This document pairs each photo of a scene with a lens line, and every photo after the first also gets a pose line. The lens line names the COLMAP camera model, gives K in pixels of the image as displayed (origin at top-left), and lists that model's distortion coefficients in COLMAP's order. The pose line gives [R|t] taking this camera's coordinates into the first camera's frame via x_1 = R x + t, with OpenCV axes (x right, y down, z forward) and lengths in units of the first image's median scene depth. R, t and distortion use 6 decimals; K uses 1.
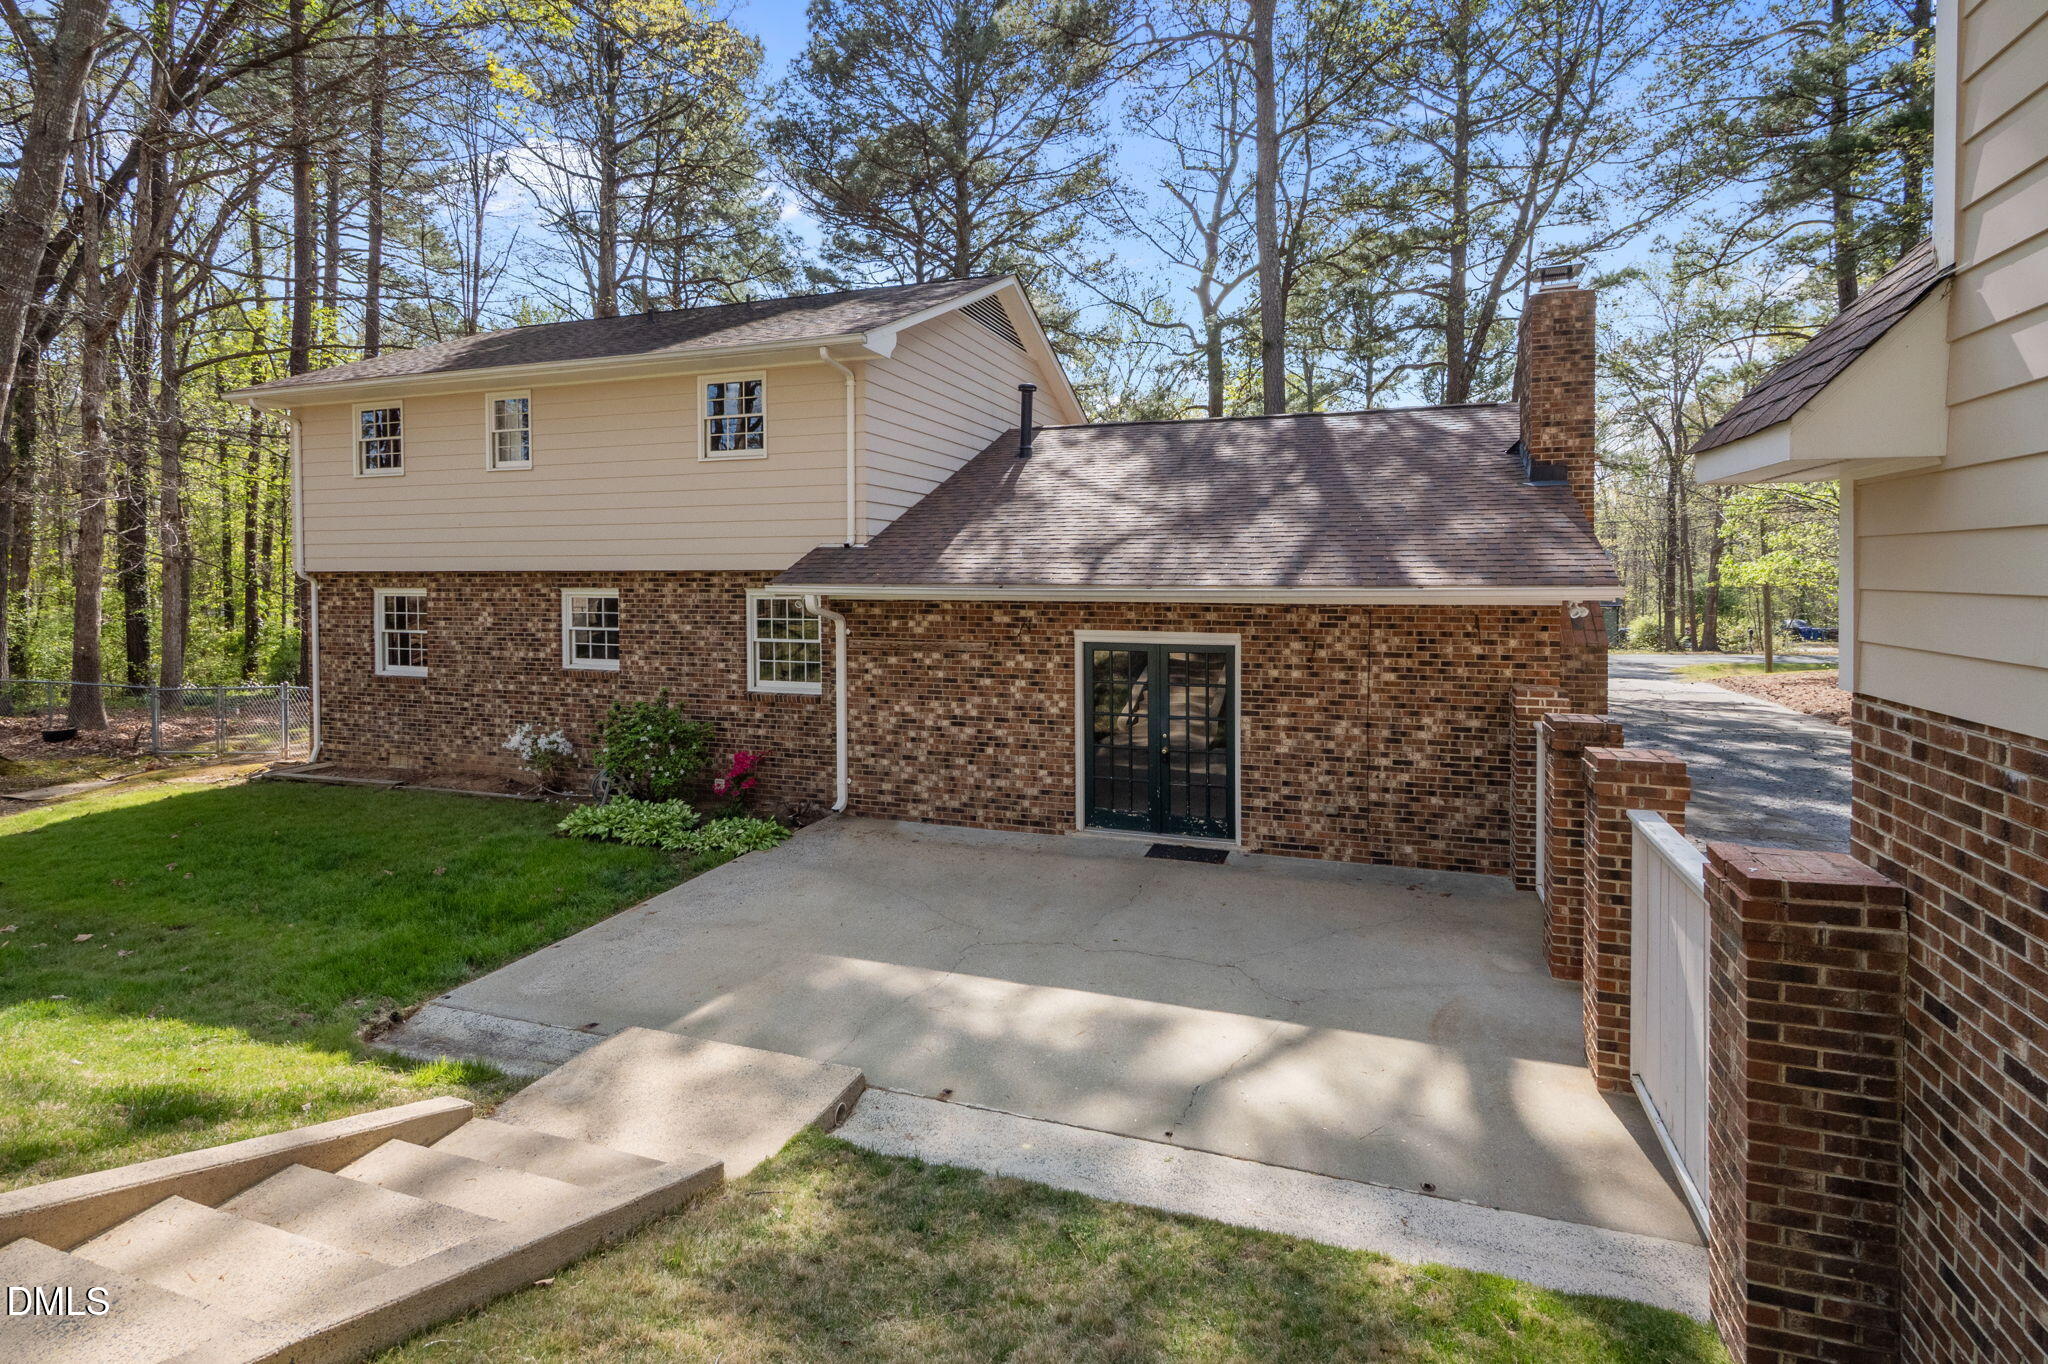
lens RADIAL K [[920.5, 0, 1028.3], [0, 920.5, 577.0], [0, 0, 1]] dist [0.003992, 0.000446]
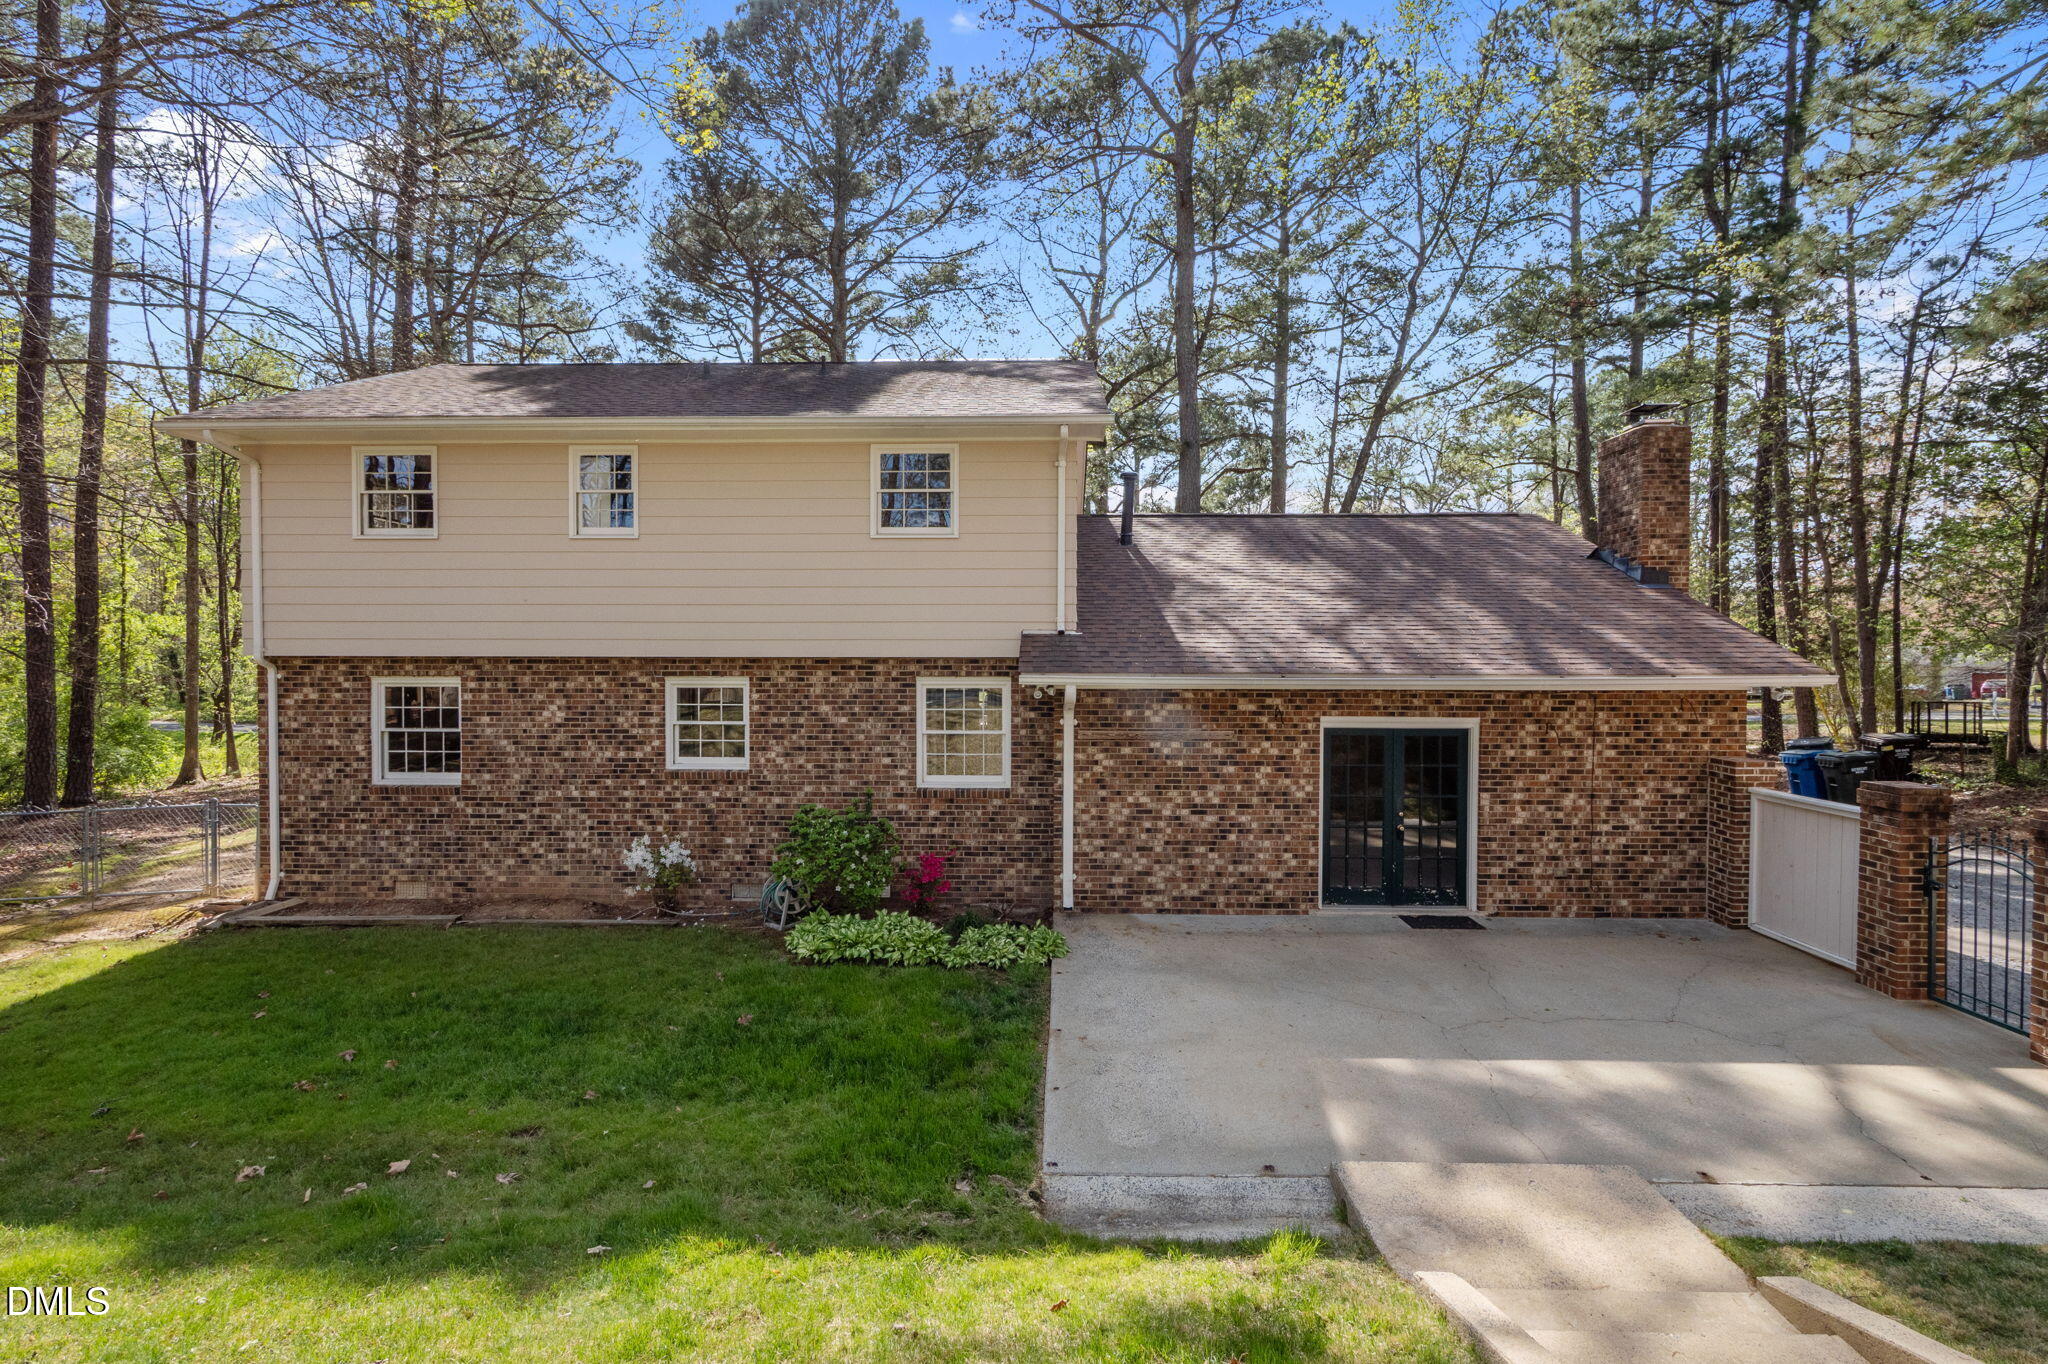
lens RADIAL K [[891.2, 0, 1022.1], [0, 891.2, 652.6], [0, 0, 1]] dist [-0.000343, 0.000565]
pose [[0.957329, 0.002003, 0.288995, -0.544877], [-0.001401, 0.999996, -0.002291, -0.011731], [-0.288998, 0.001789, 0.957328, 0.128665]]
